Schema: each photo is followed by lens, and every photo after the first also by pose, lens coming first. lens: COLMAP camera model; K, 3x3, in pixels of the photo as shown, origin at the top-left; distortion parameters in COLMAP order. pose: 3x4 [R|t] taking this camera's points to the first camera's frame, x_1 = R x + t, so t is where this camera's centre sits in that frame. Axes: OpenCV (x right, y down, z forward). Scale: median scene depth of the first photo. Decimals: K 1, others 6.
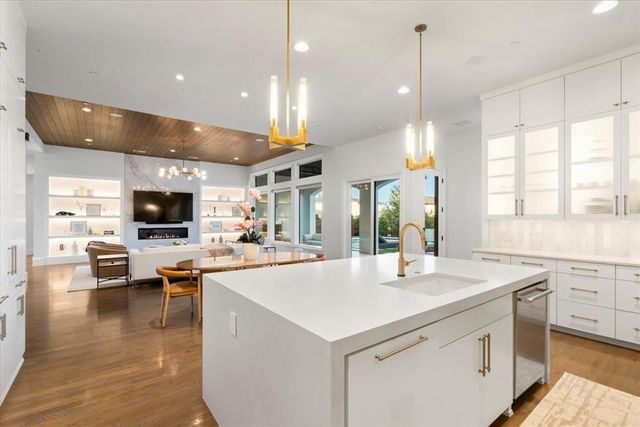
lens RADIAL K [[299.6, 0, 320.5], [0, 299.6, 216.7], [0, 0, 1]] dist [0.001761, 0.002211]
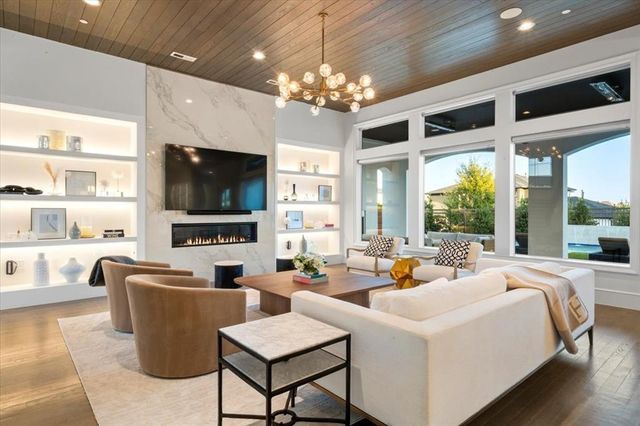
lens RADIAL K [[357.3, 0, 319.6], [0, 357.3, 210.4], [0, 0, 1]] dist [-0.005938, 0.001877]
pose [[0.997377, -0.002479, 0.072342, -0.423988], [0.002661, 0.999994, -0.002429, 0.019700], [-0.072335, 0.002615, 0.997377, 0.426047]]
